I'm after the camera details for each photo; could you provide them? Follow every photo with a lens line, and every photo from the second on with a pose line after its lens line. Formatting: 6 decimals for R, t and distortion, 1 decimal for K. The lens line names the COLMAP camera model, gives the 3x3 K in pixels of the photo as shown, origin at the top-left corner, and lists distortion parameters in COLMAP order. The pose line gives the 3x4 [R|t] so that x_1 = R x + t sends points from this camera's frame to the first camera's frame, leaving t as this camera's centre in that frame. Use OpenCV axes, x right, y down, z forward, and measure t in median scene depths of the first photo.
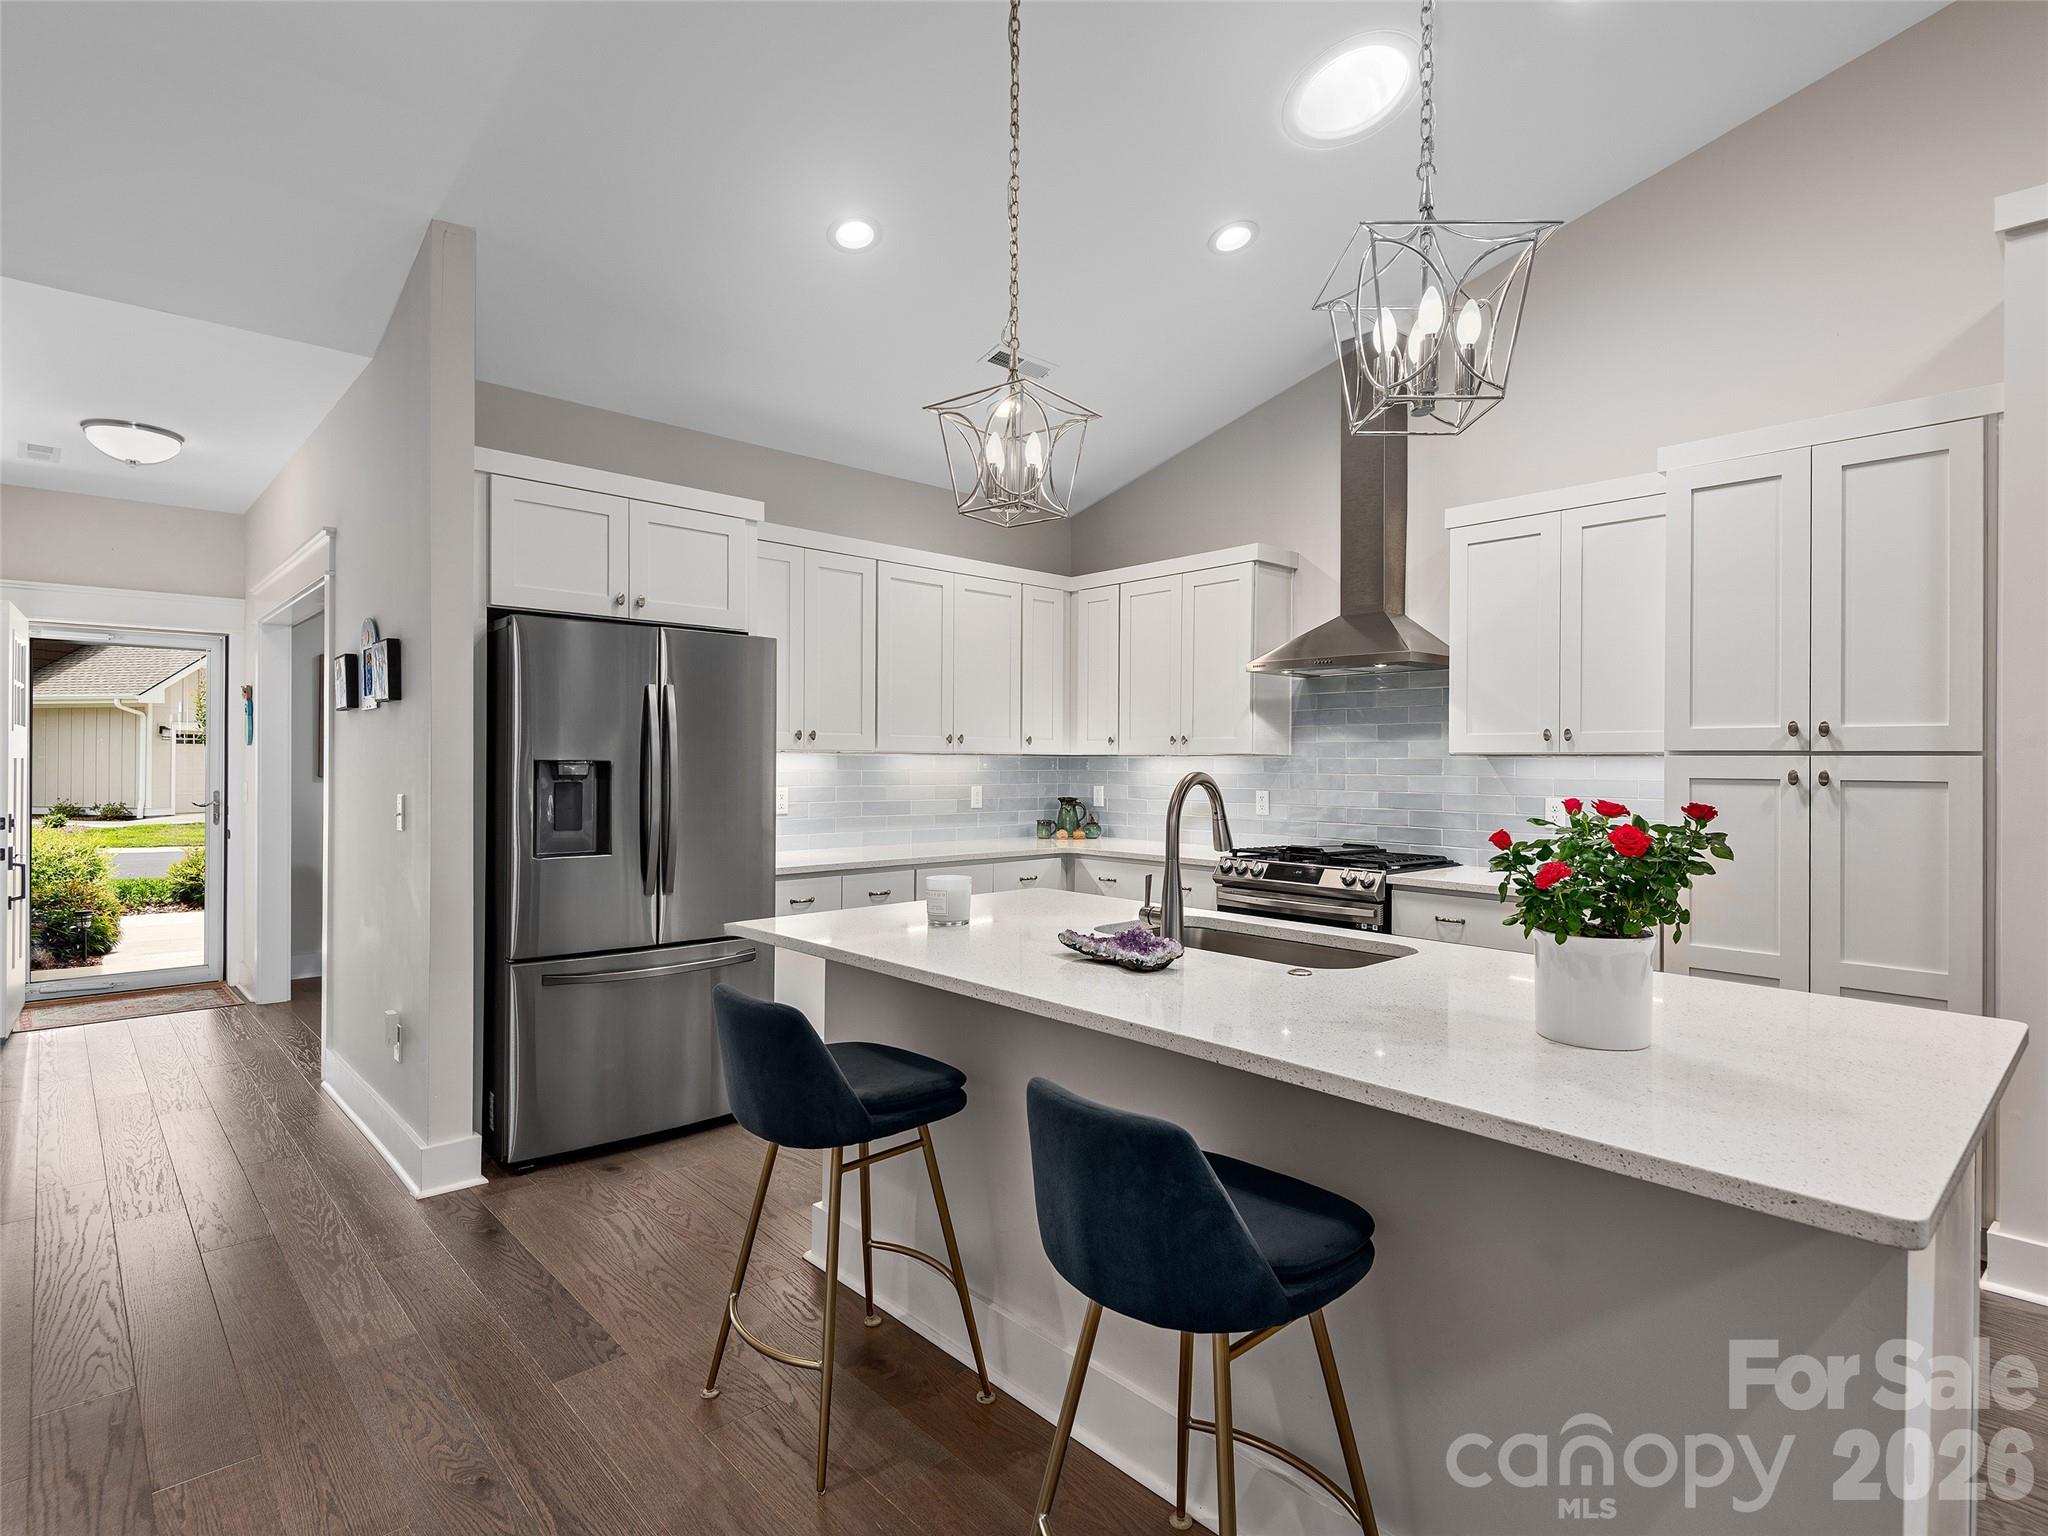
lens RADIAL K [[1026.5, 0, 1017.7], [0, 1026.5, 749.1], [0, 0, 1]] dist [-0.032149, 0.000595]
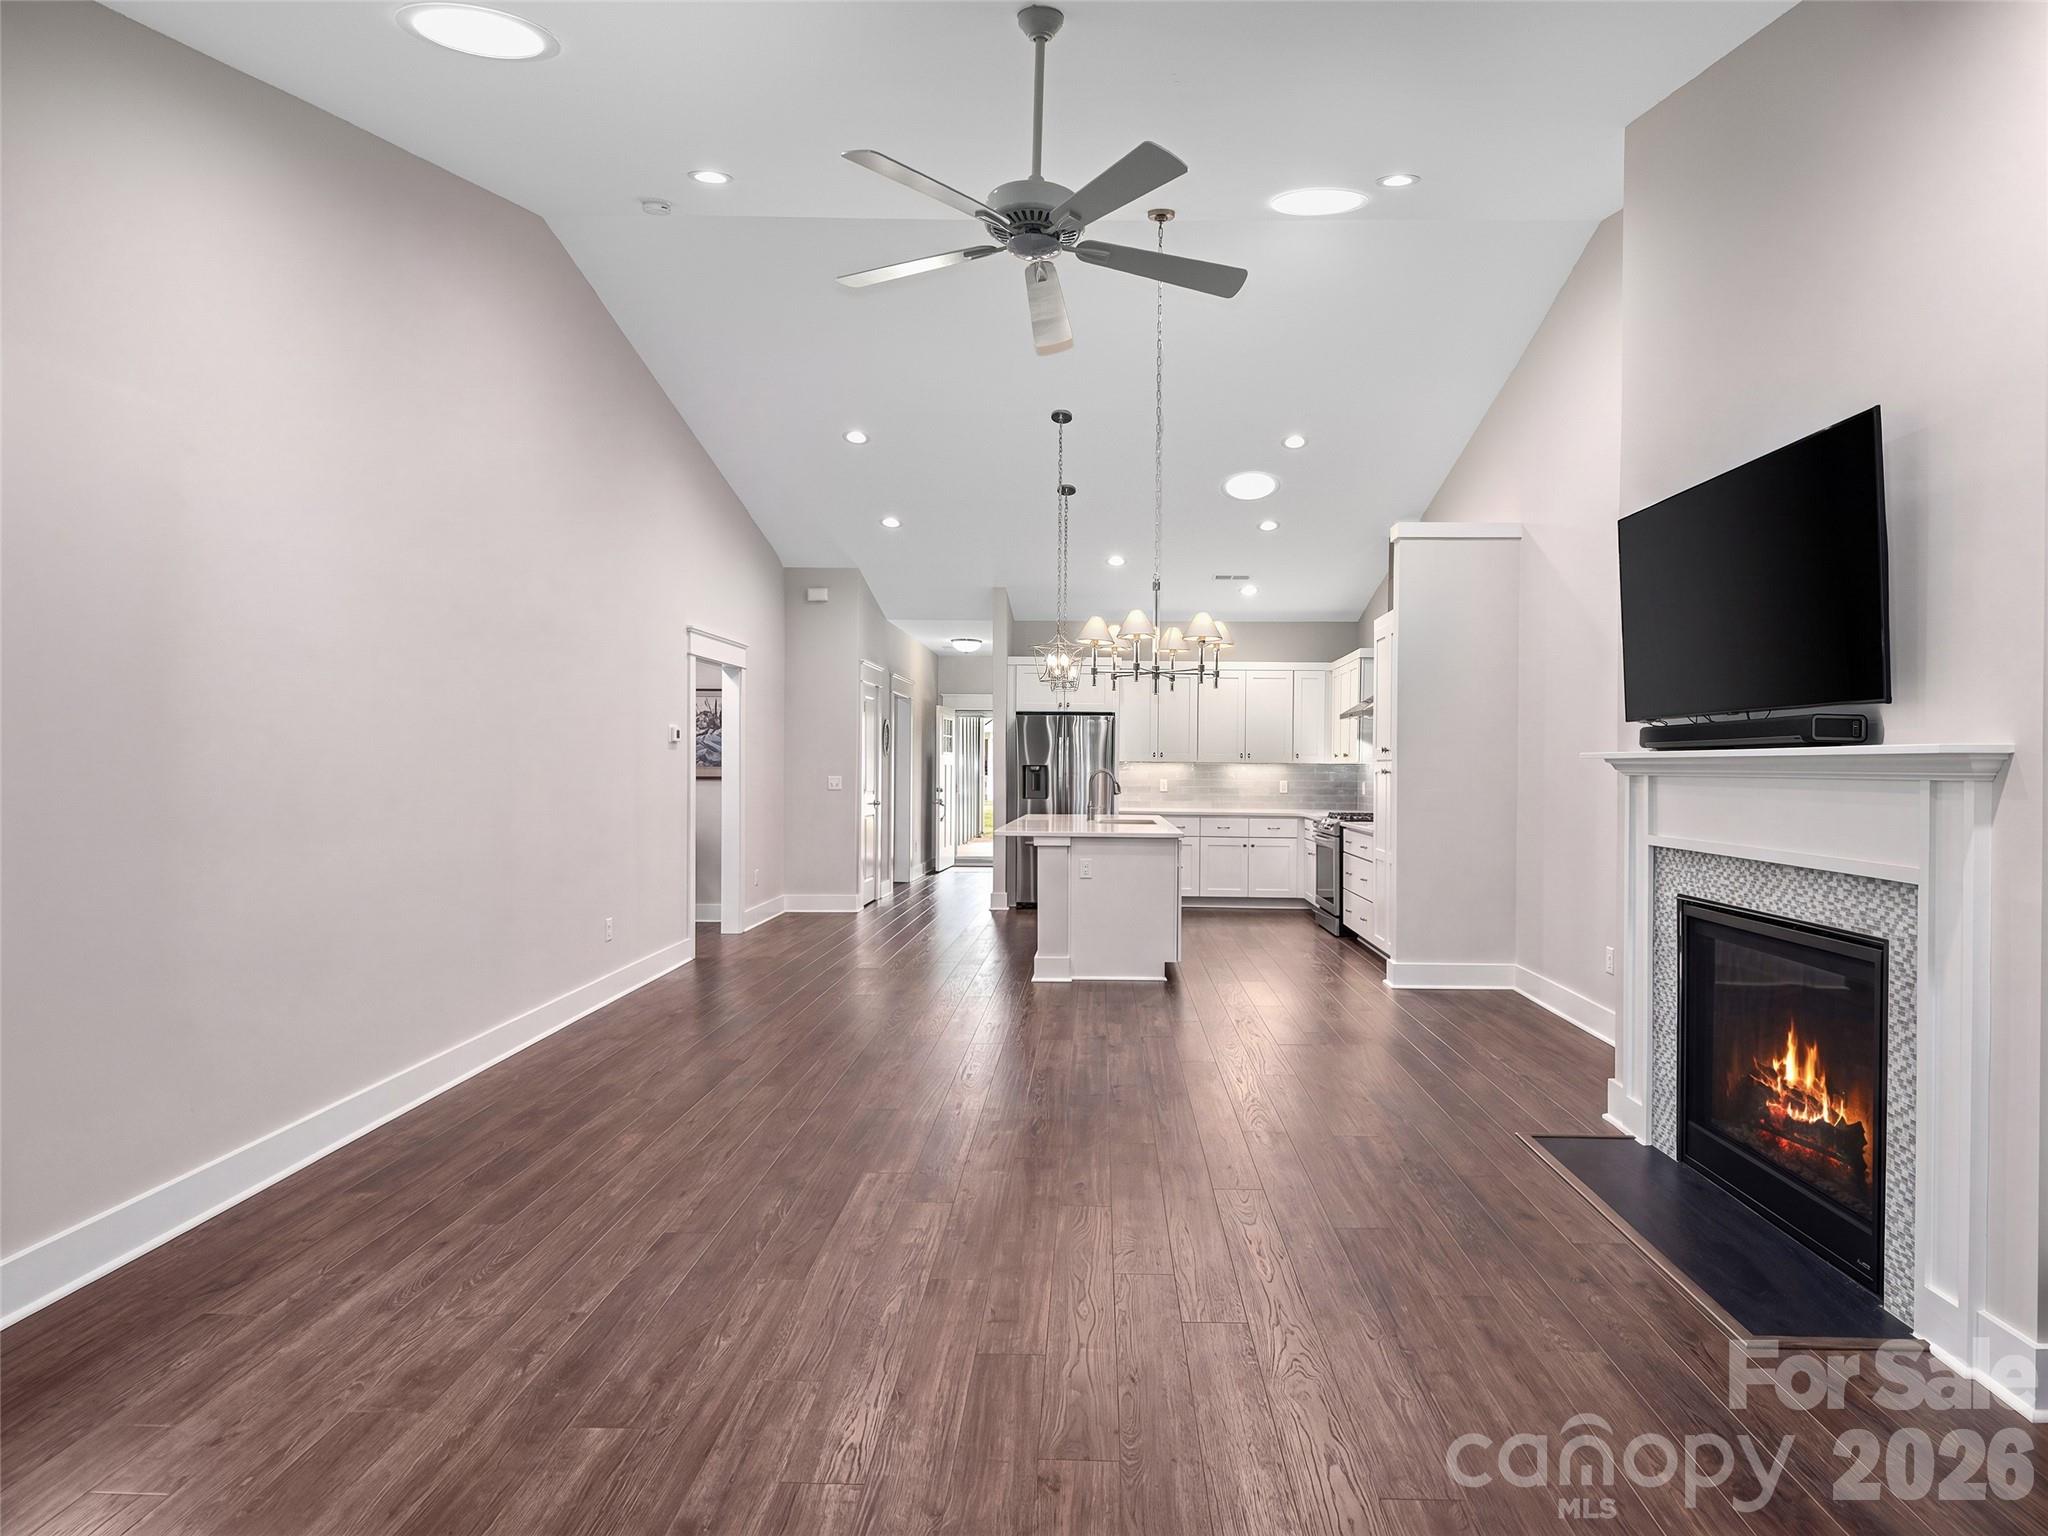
lens RADIAL K [[1049.4, 0, 1036.5], [0, 1049.4, 775.9], [0, 0, 1]] dist [0.018739, -0.022881]
pose [[0.688997, 0.006238, -0.724737, 1.533602], [0.000685, 0.999957, 0.009258, 0.013701], [0.724764, -0.006875, 0.688963, -0.922328]]
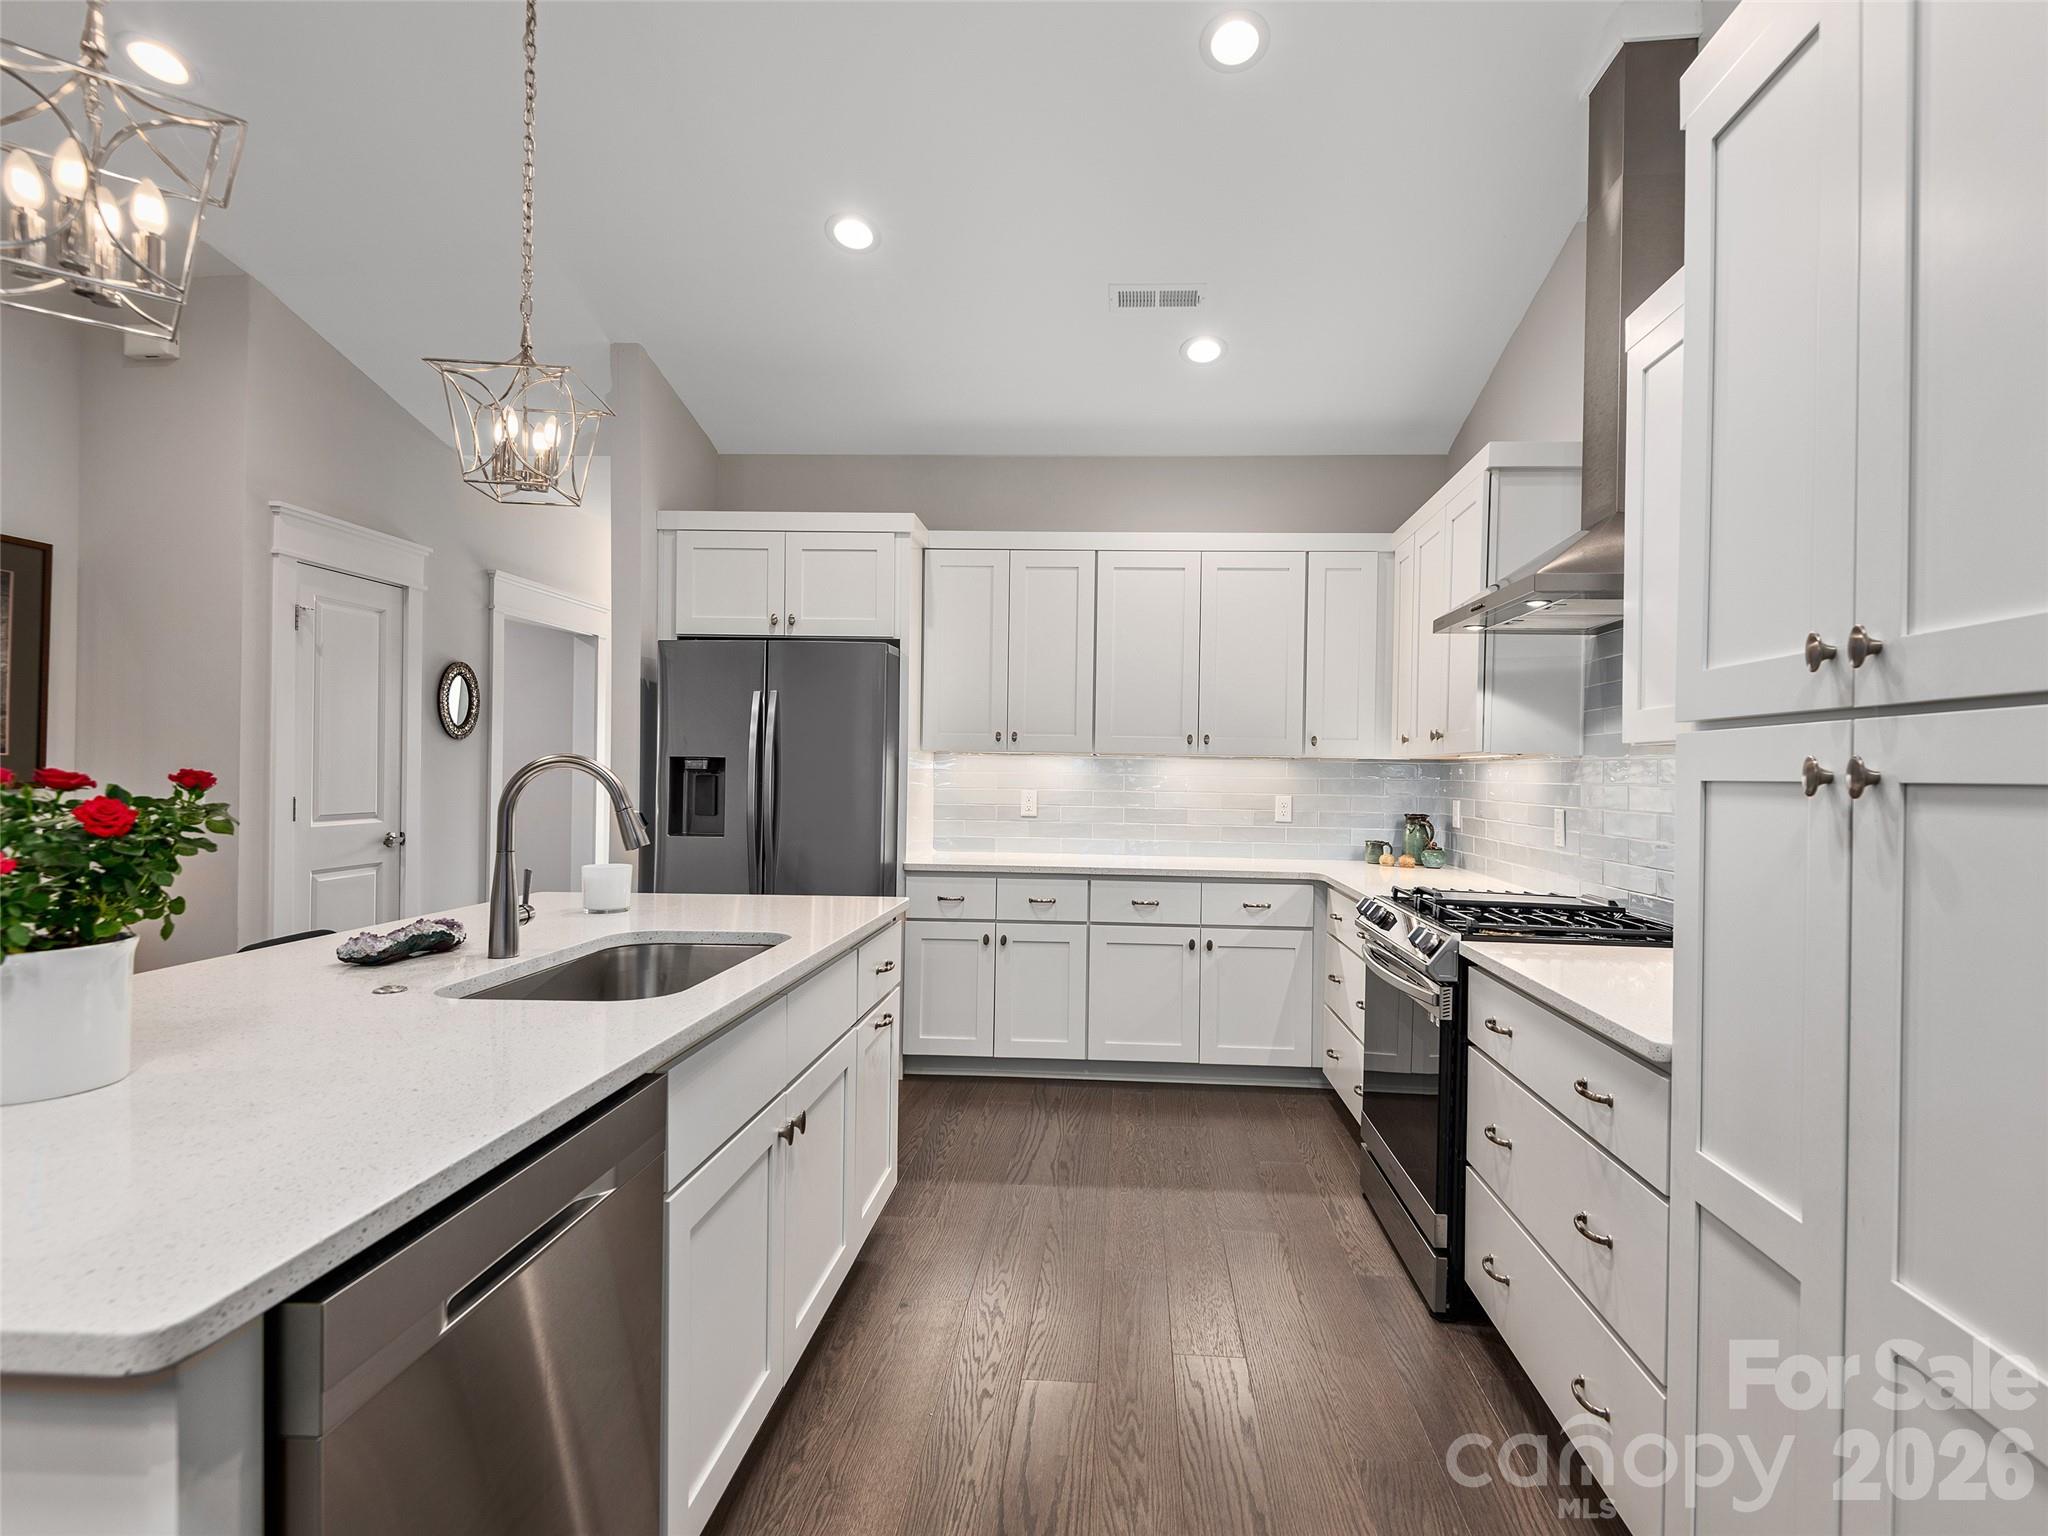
lens RADIAL K [[1049.4, 0, 1036.5], [0, 1049.4, 775.9], [0, 0, 1]] dist [0.018739, -0.022881]
pose [[0.684356, 0.008317, -0.729100, 0.686491], [-0.004664, 0.999964, 0.007030, 0.021633], [0.729133, -0.001411, 0.684371, 0.389517]]
